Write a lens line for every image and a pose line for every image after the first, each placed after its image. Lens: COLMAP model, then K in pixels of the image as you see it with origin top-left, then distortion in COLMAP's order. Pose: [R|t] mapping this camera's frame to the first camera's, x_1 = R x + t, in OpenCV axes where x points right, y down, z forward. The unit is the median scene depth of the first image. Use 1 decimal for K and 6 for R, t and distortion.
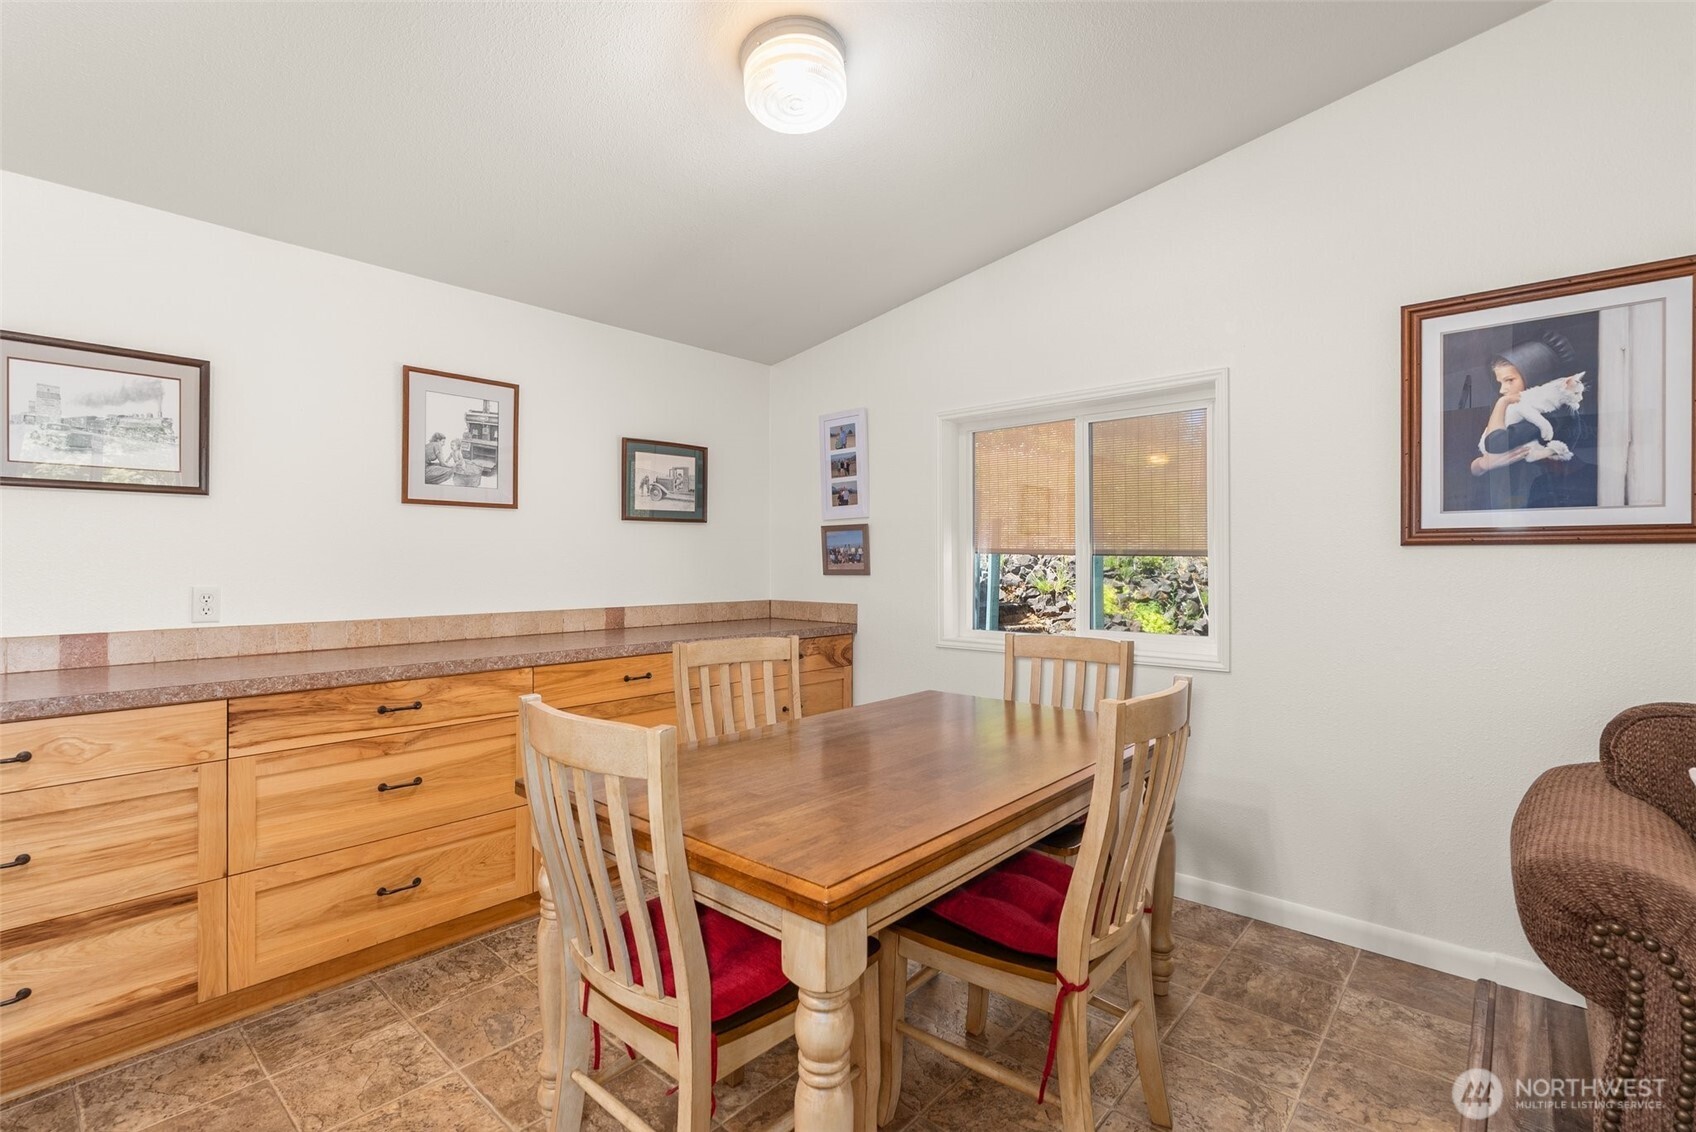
lens RADIAL K [[787.0, 0, 855.4], [0, 787.0, 556.4], [0, 0, 1]] dist [0.005297, 0.000669]
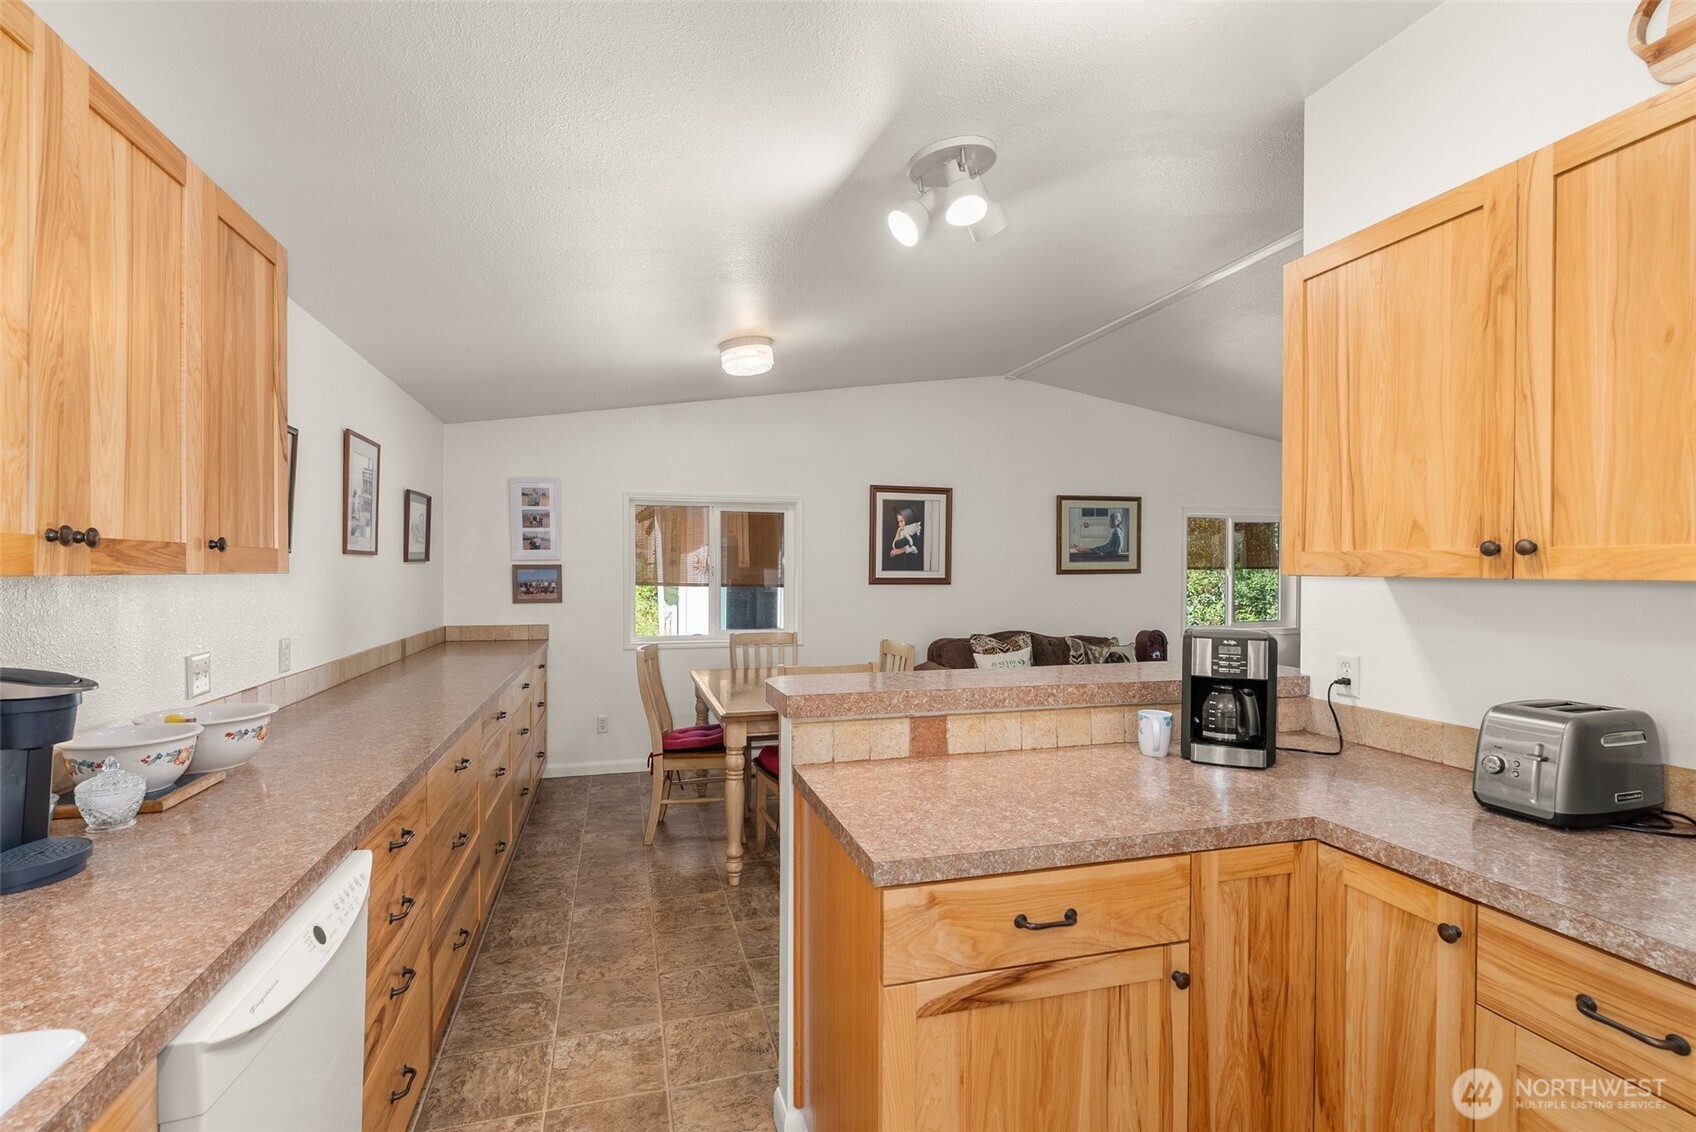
lens RADIAL K [[787.0, 0, 819.9], [0, 787.0, 580.7], [0, 0, 1]] dist [0.005297, 0.000669]
pose [[0.541185, -0.015855, 0.840754, -1.088467], [-0.011317, 0.999594, 0.026136, -0.066837], [-0.840827, -0.023659, 0.540786, -0.131264]]
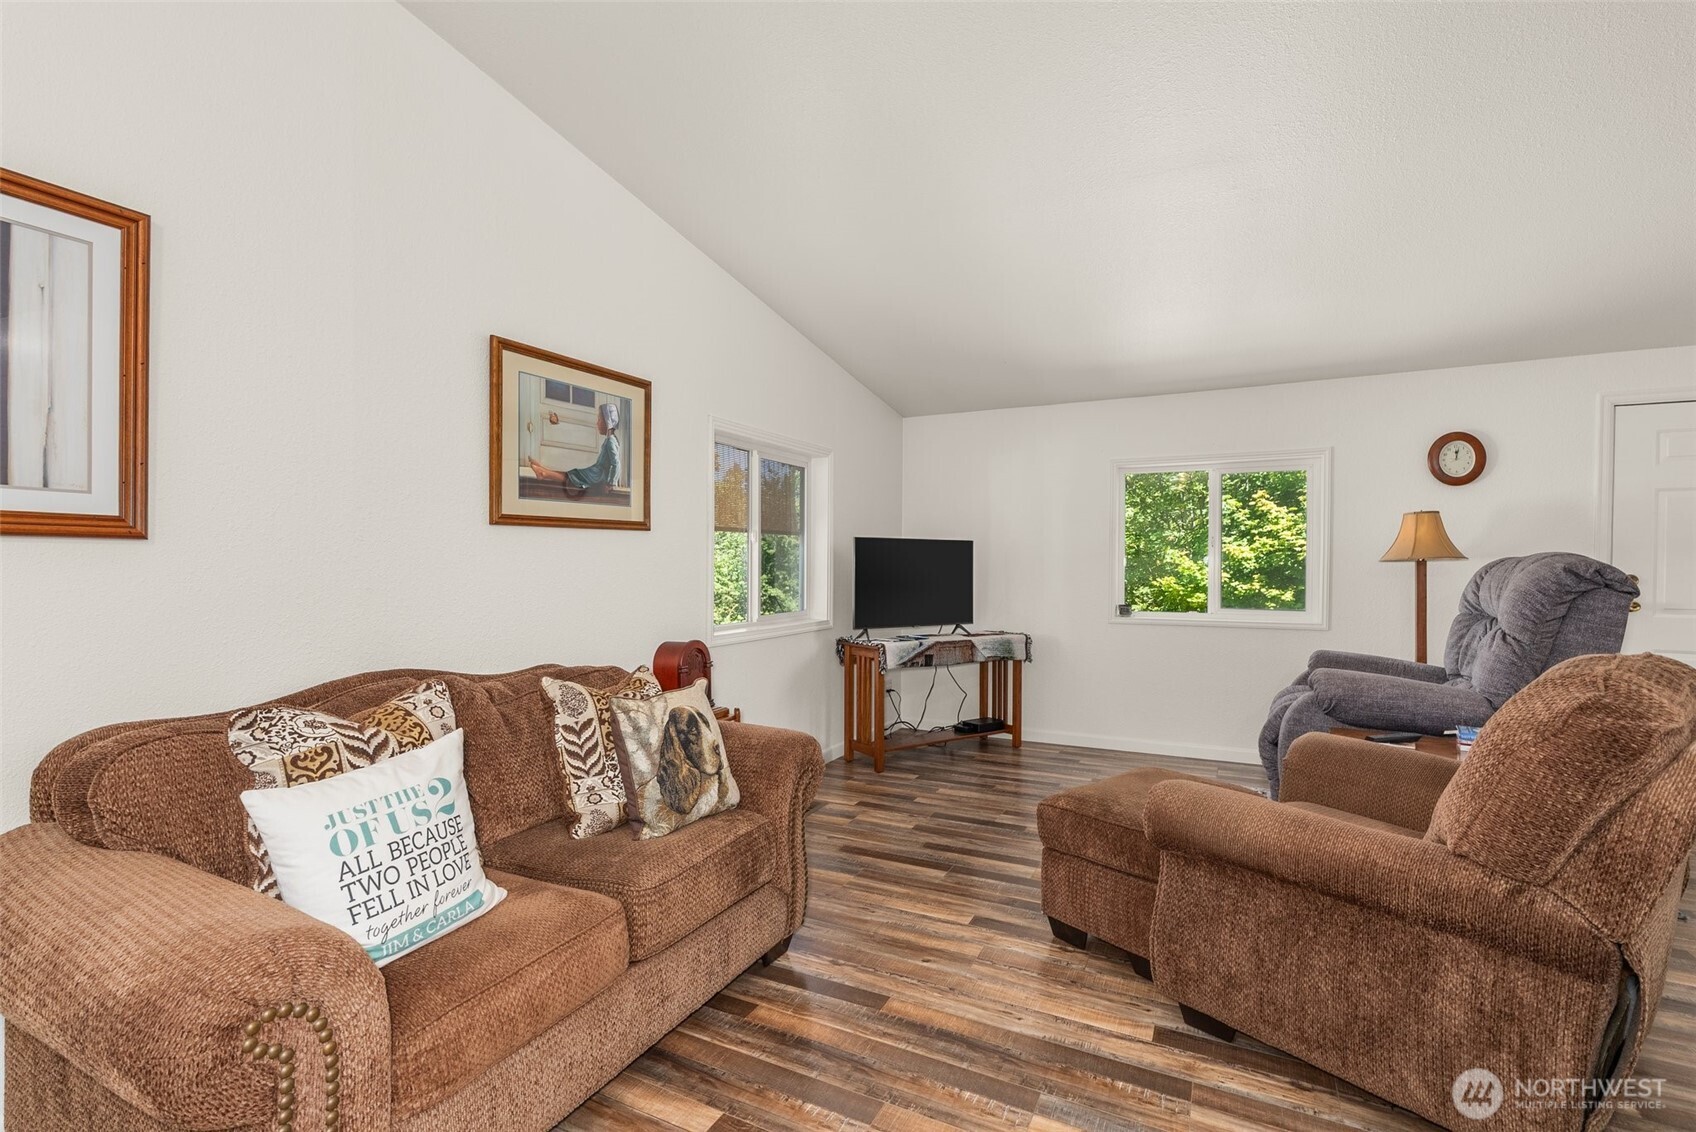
lens RADIAL K [[787.0, 0, 851.5], [0, 787.0, 562.0], [0, 0, 1]] dist [0.005297, 0.000669]
pose [[-0.261634, -0.003860, 0.965160, 0.008559], [-0.015975, 0.999872, -0.000331, -0.002774], [-0.965035, -0.015505, -0.261662, 0.294007]]
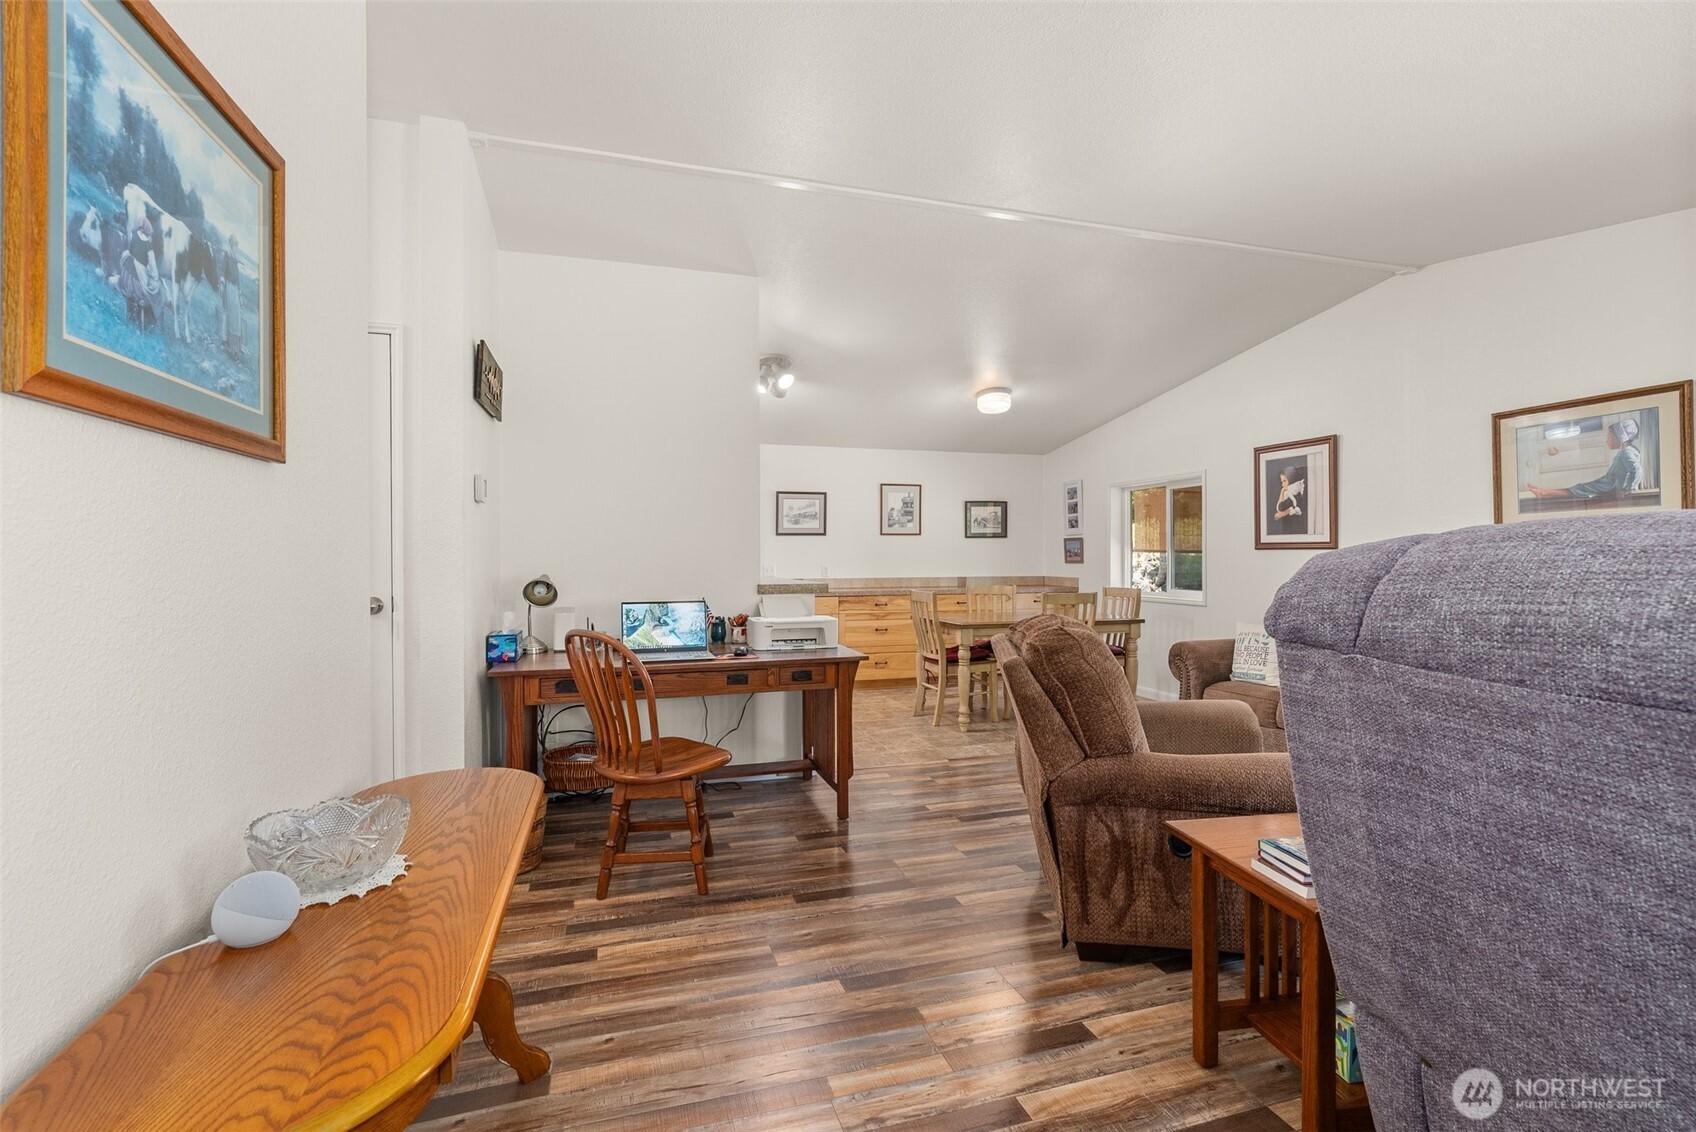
lens RADIAL K [[787.0, 0, 861.9], [0, 787.0, 555.8], [0, 0, 1]] dist [0.005297, 0.000669]
pose [[0.860353, -0.001585, -0.509695, 0.683116], [0.005815, 0.999961, 0.006705, -0.014047], [0.509665, -0.008732, 0.860329, -1.241970]]
